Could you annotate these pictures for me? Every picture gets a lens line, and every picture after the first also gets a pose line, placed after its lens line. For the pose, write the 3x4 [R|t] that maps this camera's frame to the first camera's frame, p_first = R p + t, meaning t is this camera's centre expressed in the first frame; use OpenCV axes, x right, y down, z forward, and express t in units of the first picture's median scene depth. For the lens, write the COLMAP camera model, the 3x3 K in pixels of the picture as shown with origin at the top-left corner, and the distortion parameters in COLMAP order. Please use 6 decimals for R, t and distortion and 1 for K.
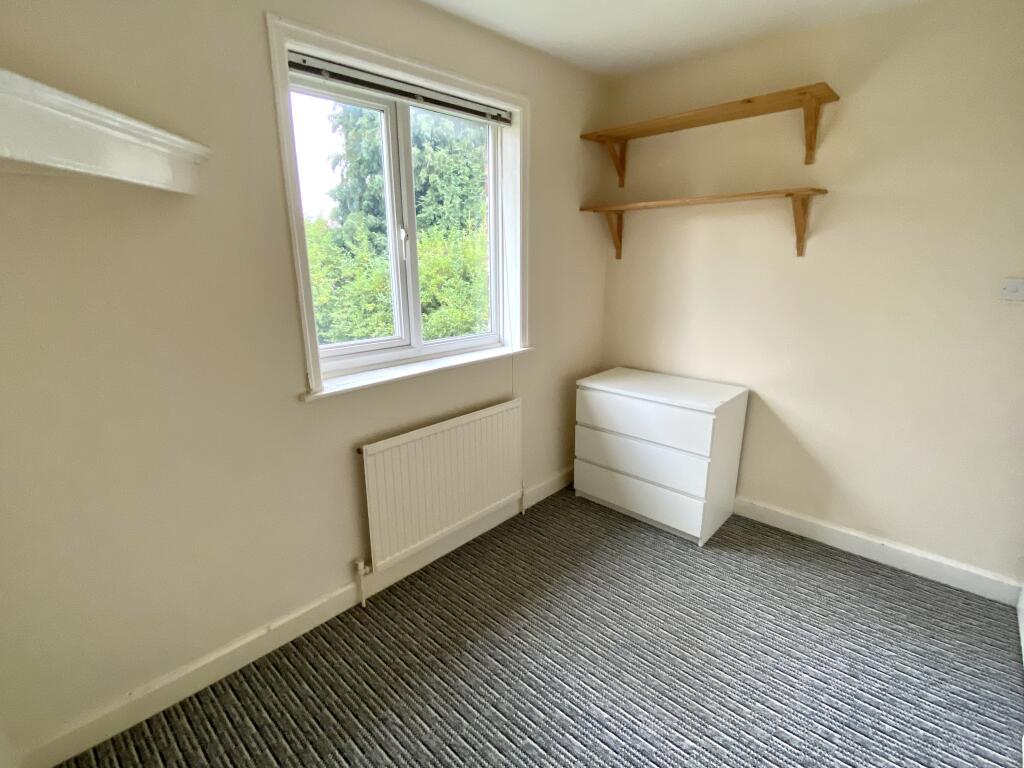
lens RADIAL K [[490.8, 0, 515.2], [0, 490.8, 380.7], [0, 0, 1]] dist [0.012063, -0.004436]
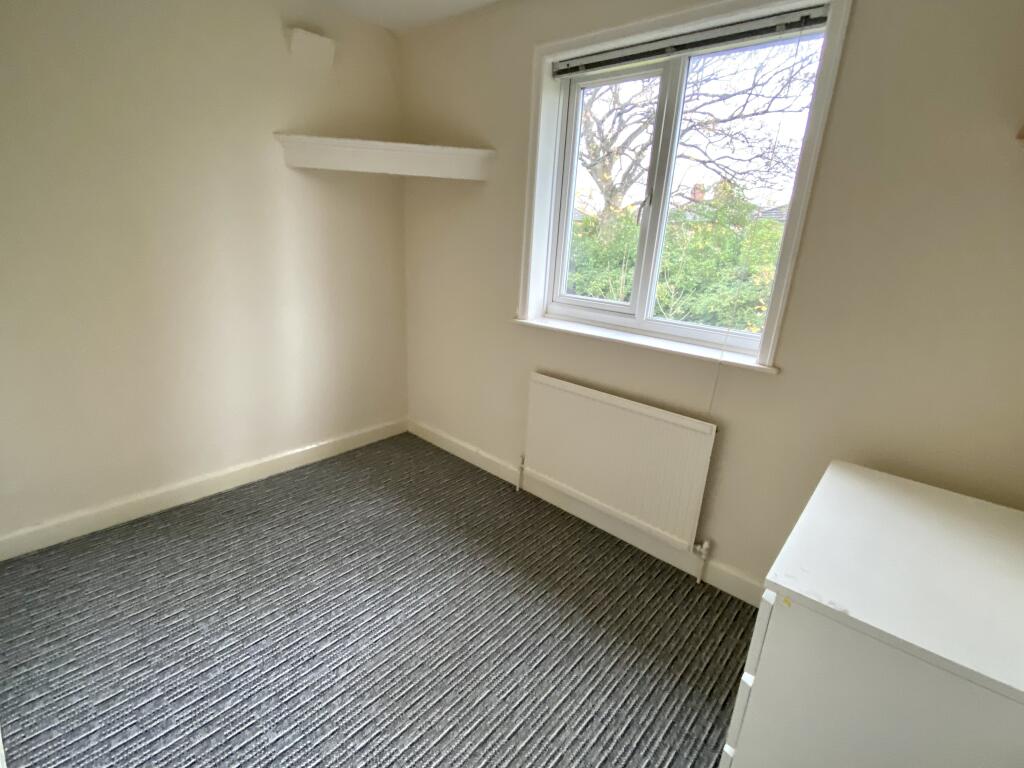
lens RADIAL K [[490.8, 0, 513.2], [0, 490.8, 383.5], [0, 0, 1]] dist [0.012063, -0.004436]
pose [[0.023498, 0.312792, -0.949531, 1.006084], [-0.302637, 0.907454, 0.291442, -0.213435], [0.952816, 0.280515, 0.115986, 0.903936]]
